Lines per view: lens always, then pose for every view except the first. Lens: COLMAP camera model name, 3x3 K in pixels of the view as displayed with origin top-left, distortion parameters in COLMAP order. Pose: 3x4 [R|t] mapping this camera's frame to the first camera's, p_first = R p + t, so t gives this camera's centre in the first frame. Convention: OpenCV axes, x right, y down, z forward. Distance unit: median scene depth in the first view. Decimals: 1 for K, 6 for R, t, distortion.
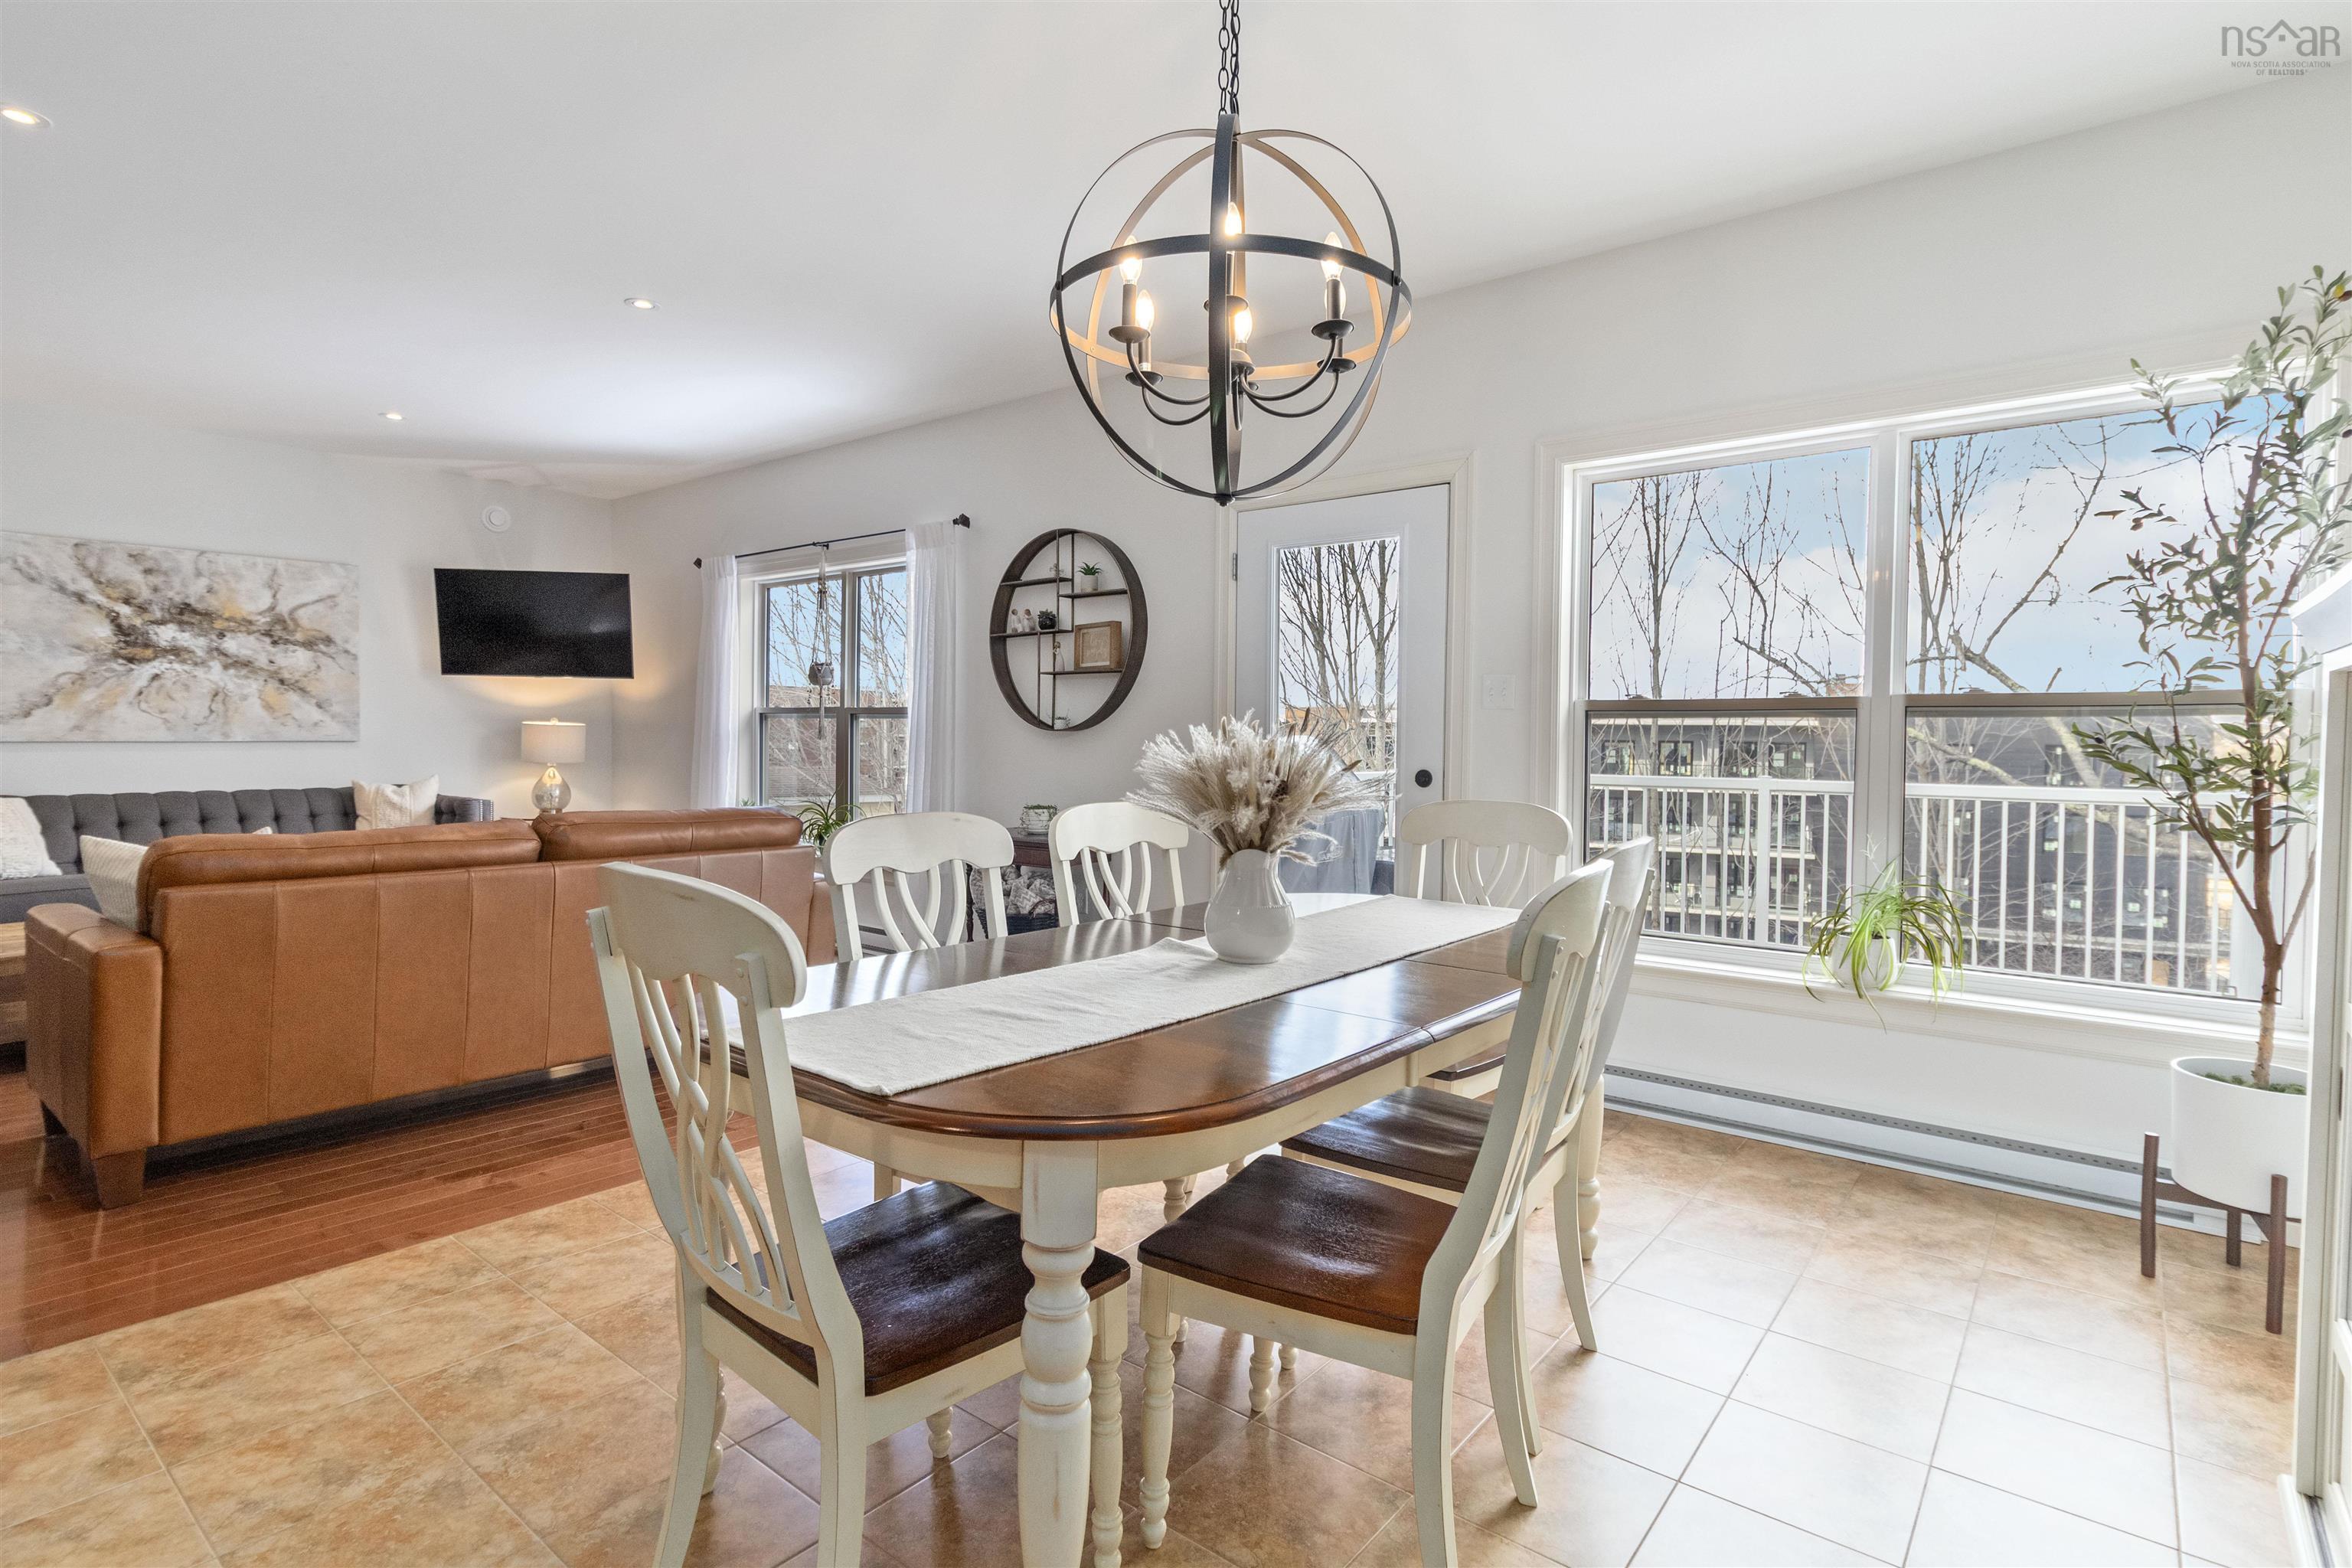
lens RADIAL K [[1160.0, 0, 1174.3], [0, 1160.0, 761.1], [0, 0, 1]] dist [0.003120, 0.000207]
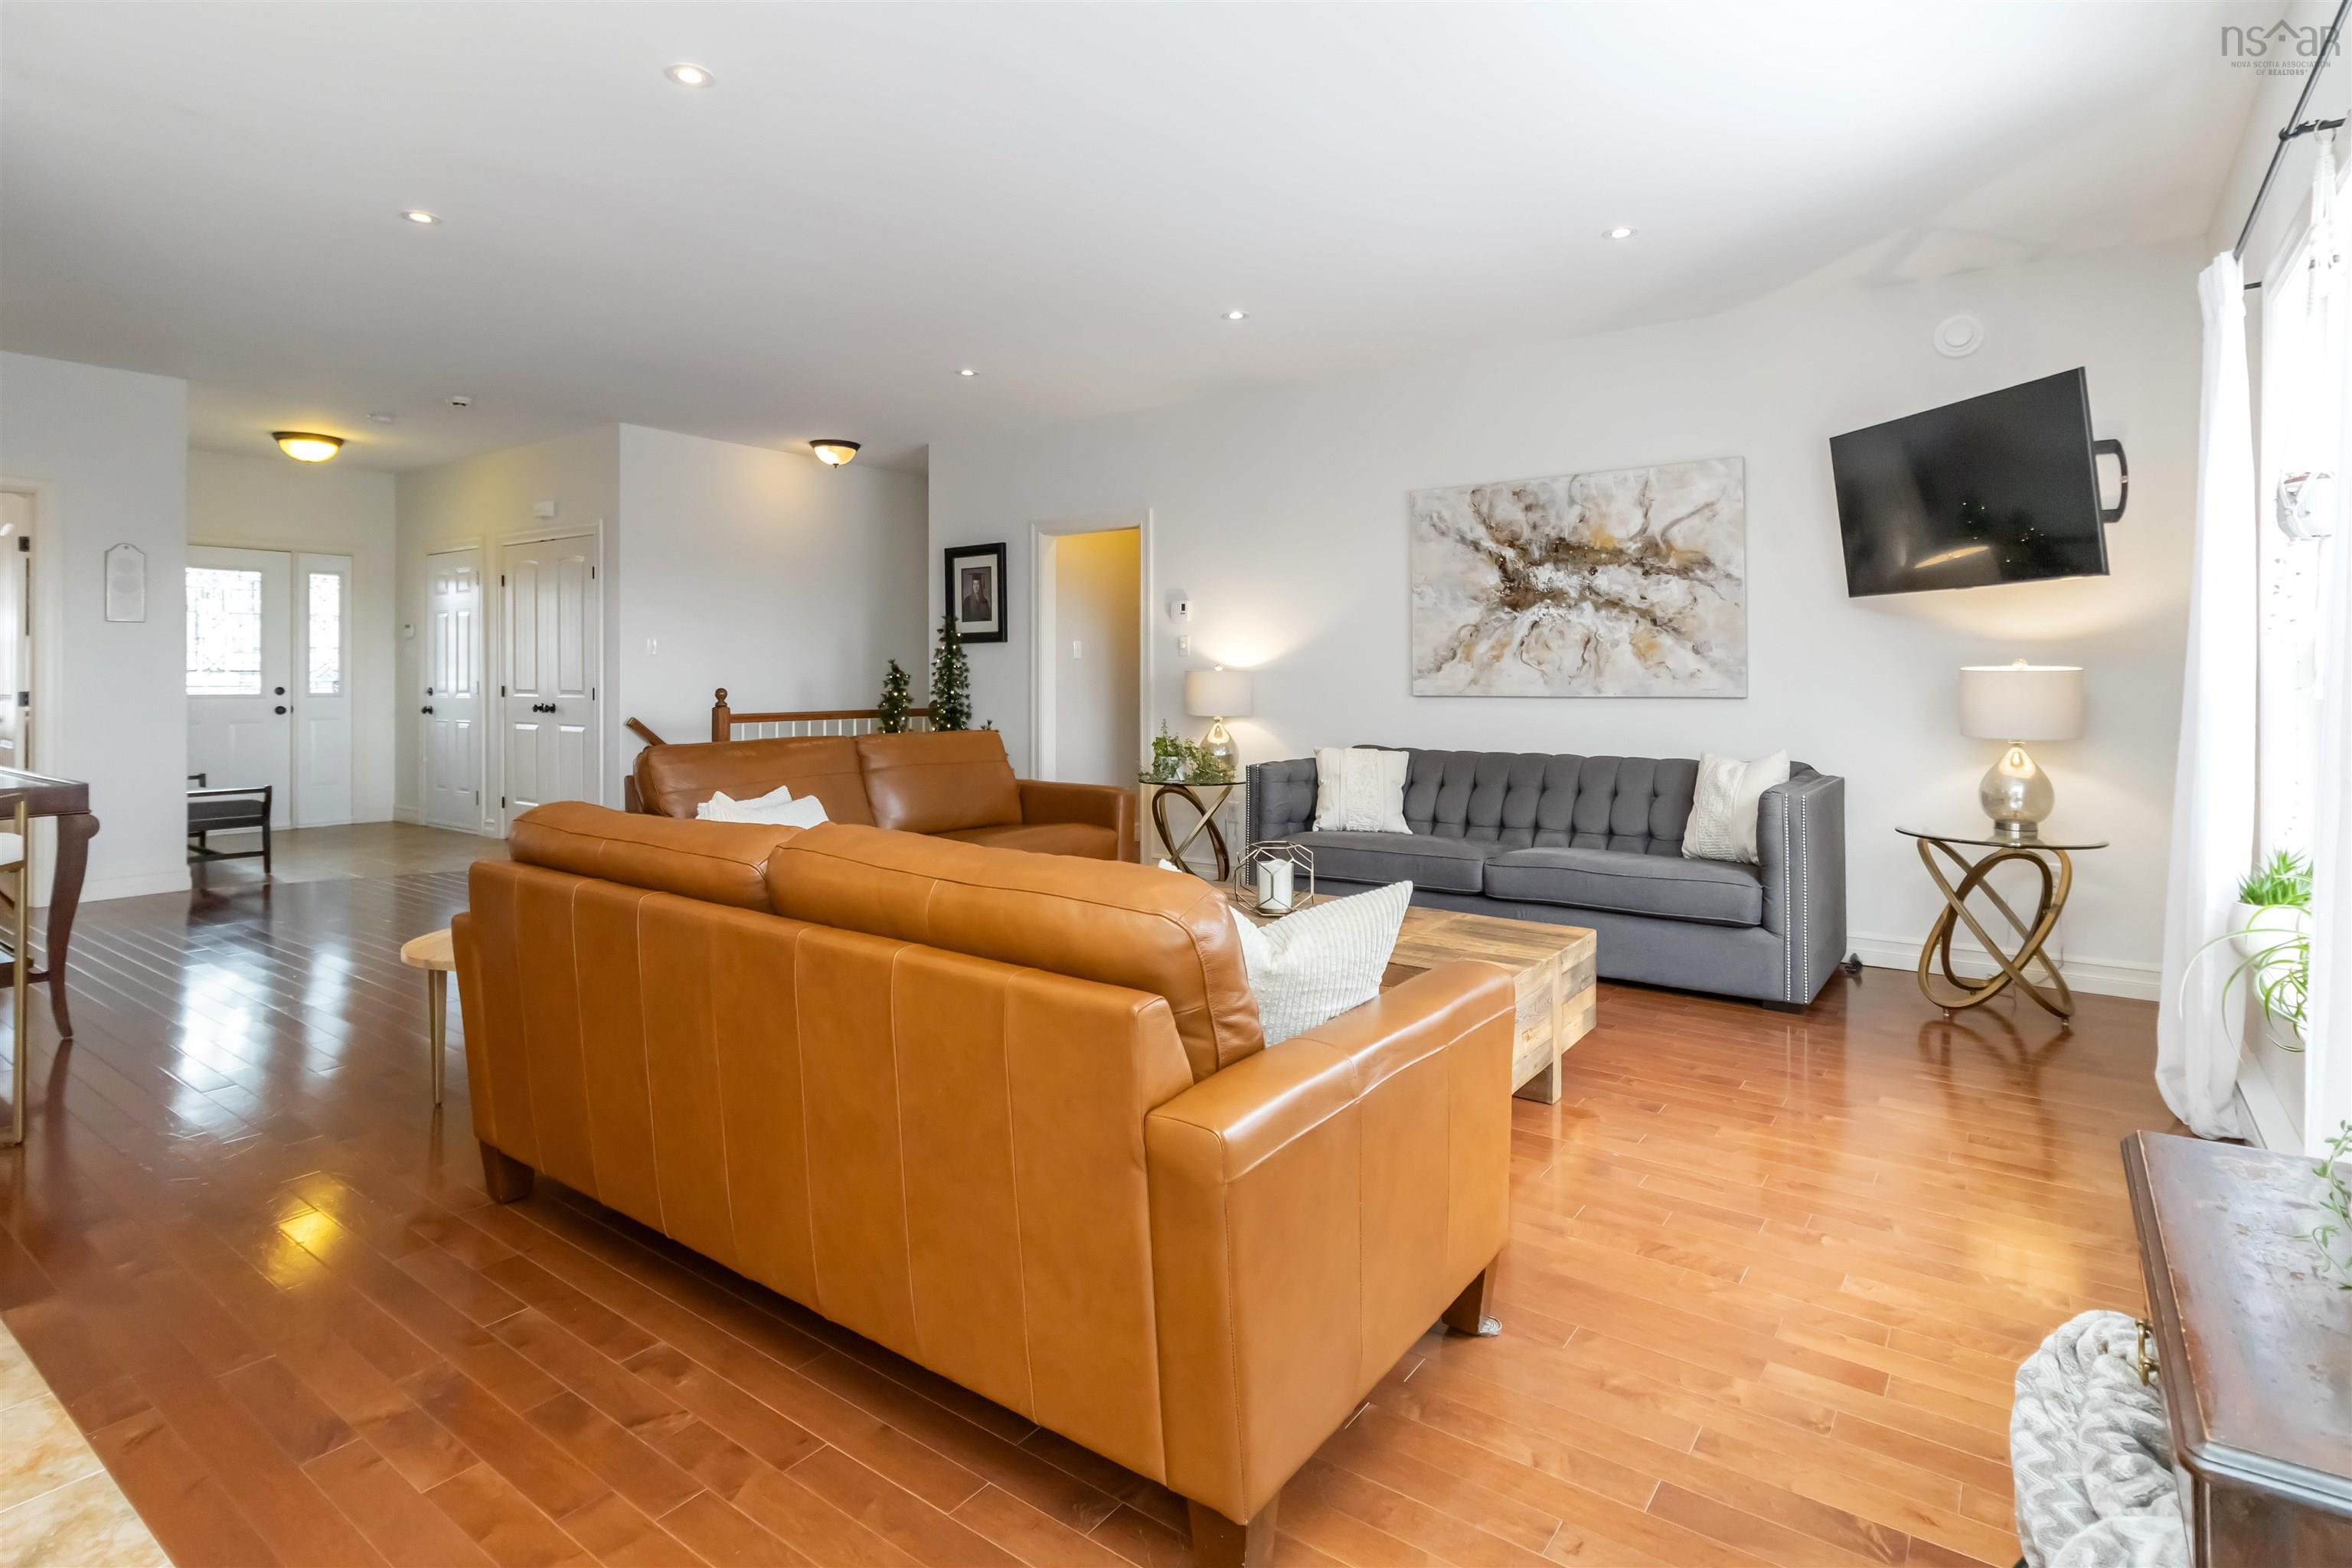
lens RADIAL K [[1197.1, 0, 1177.4], [0, 1197.1, 674.0], [0, 0, 1]] dist [0.006304, 0.000208]
pose [[0.046757, -0.013452, -0.998816, 0.031982], [-0.023617, 0.999615, -0.014569, -0.014055], [0.998627, 0.024270, 0.046422, 0.679515]]
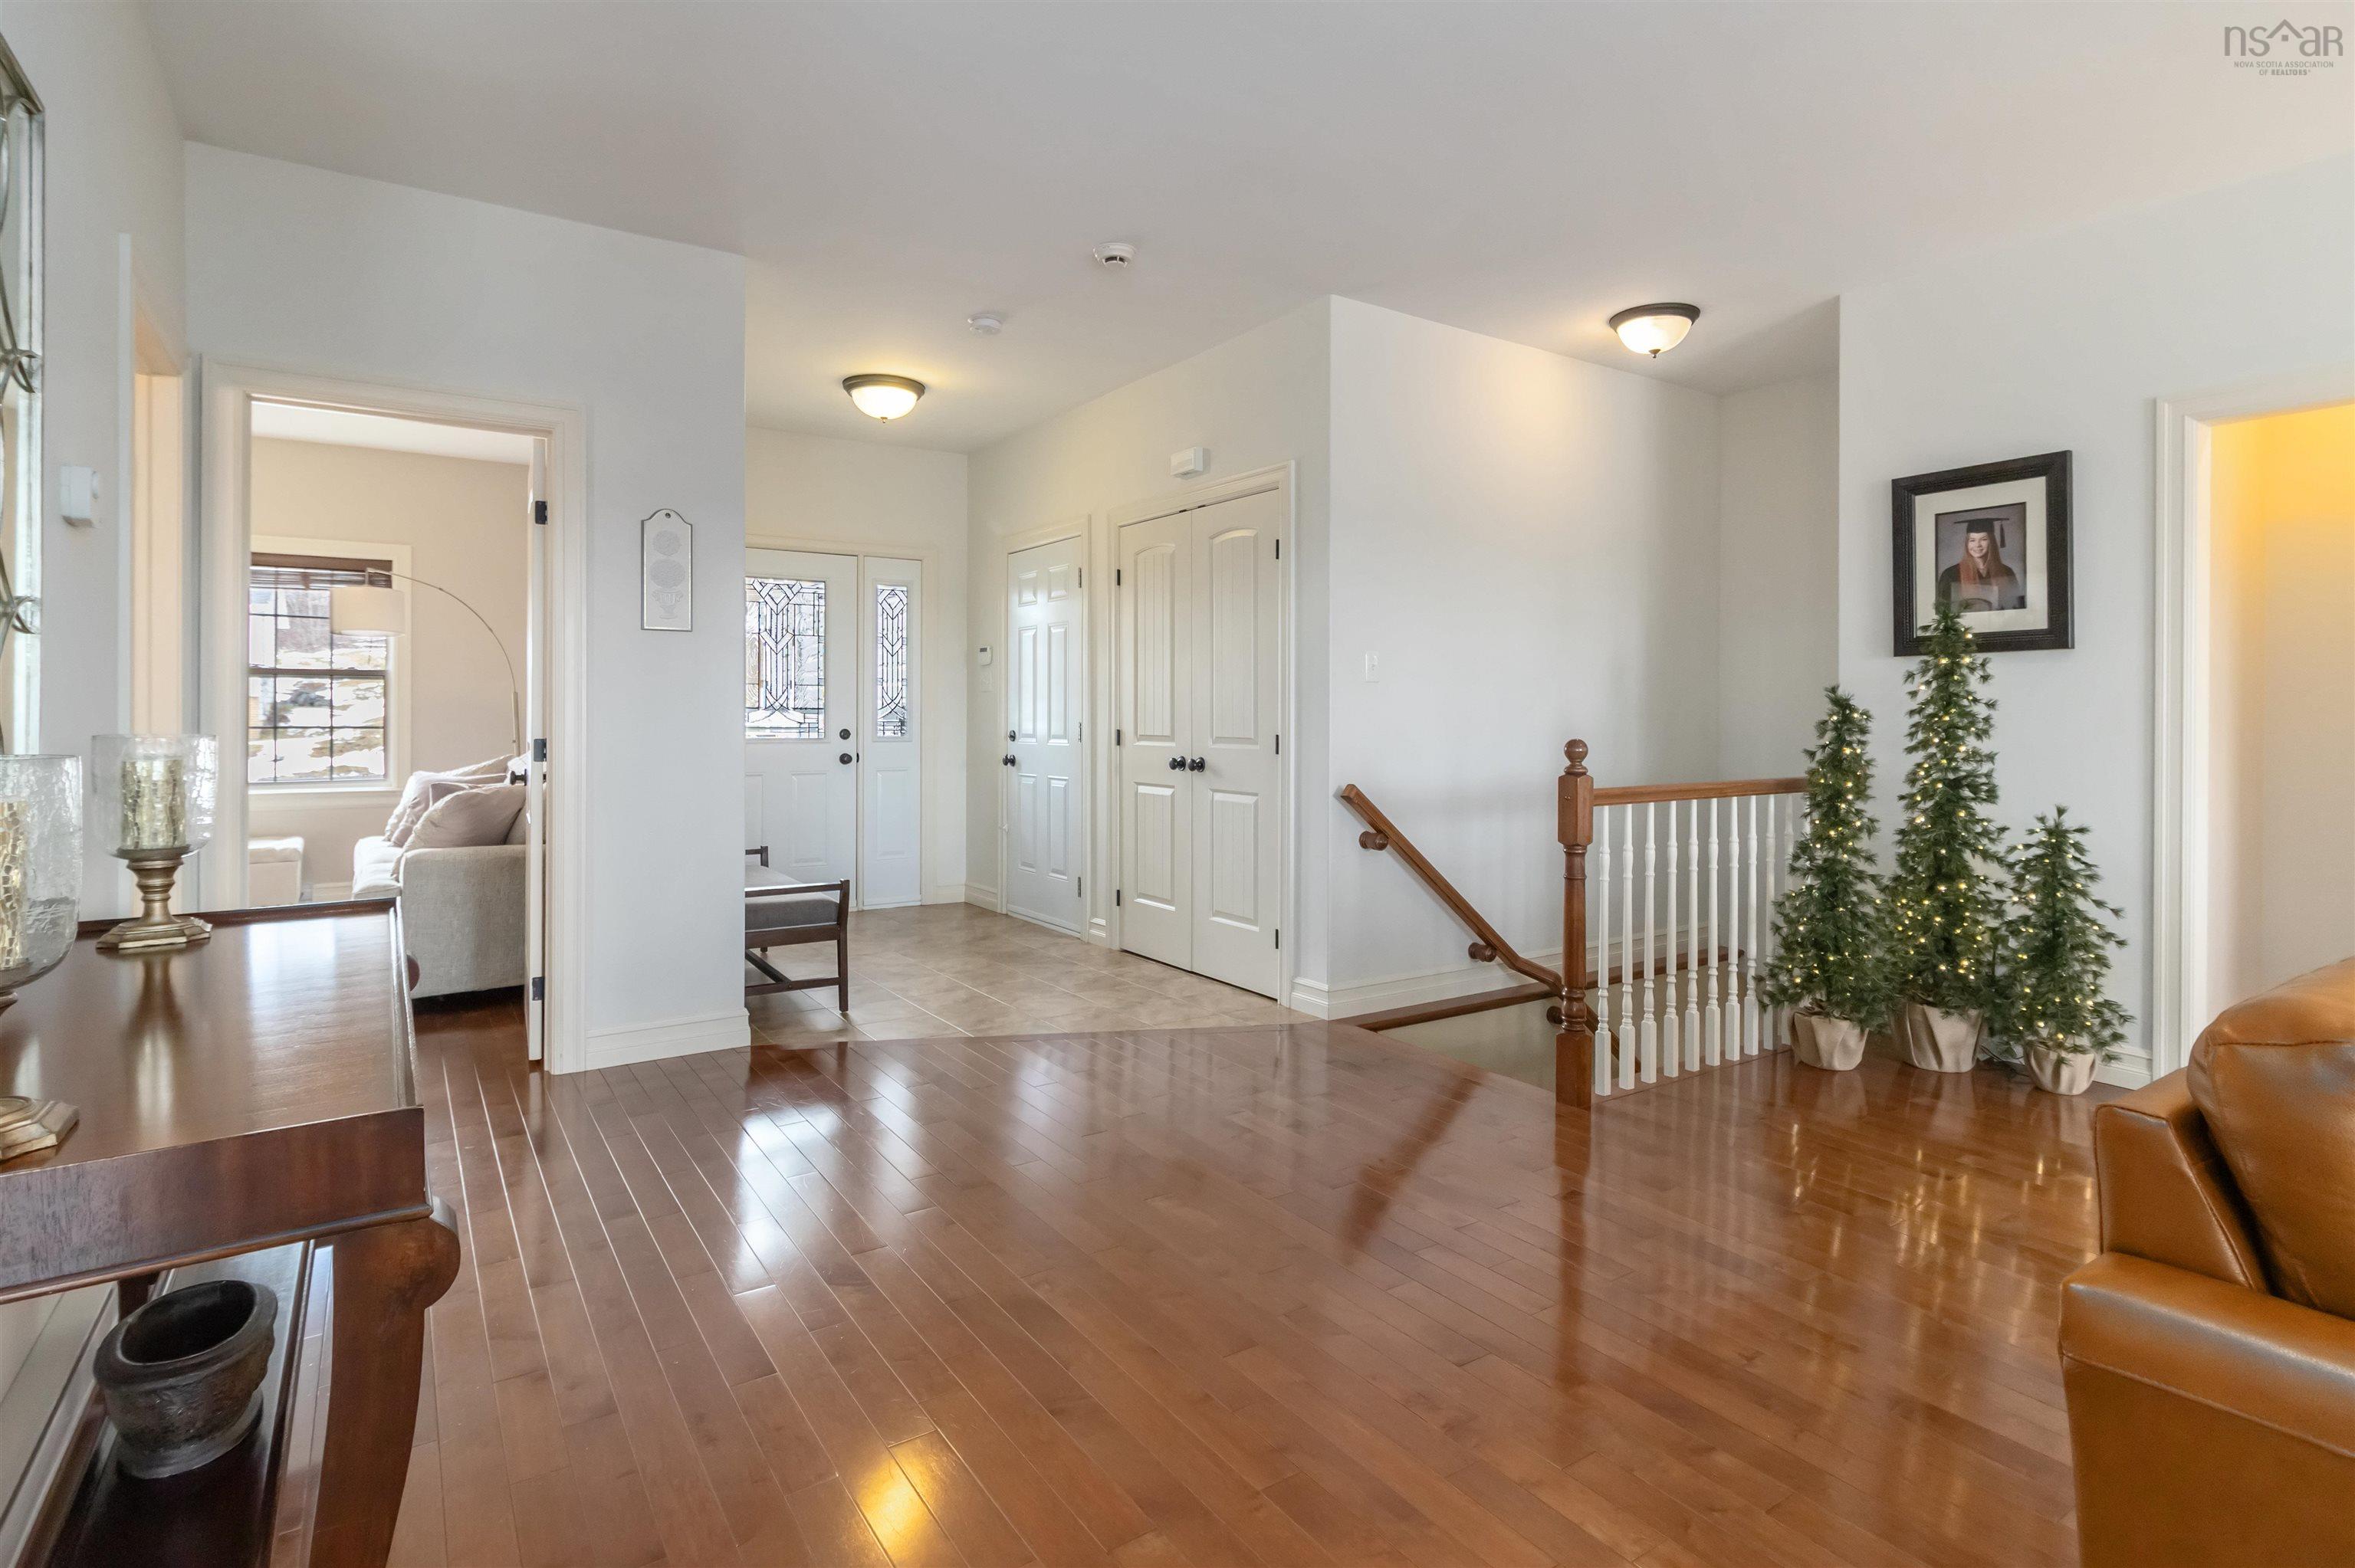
lens RADIAL K [[1181.6, 0, 1172.5], [0, 1181.6, 716.7], [0, 0, 1]] dist [0.002550, 0.000215]
pose [[-0.298289, -0.011594, -0.954405, -0.494982], [-0.028271, 0.999595, -0.003307, -0.010664], [0.954057, 0.025995, -0.298495, 0.292600]]
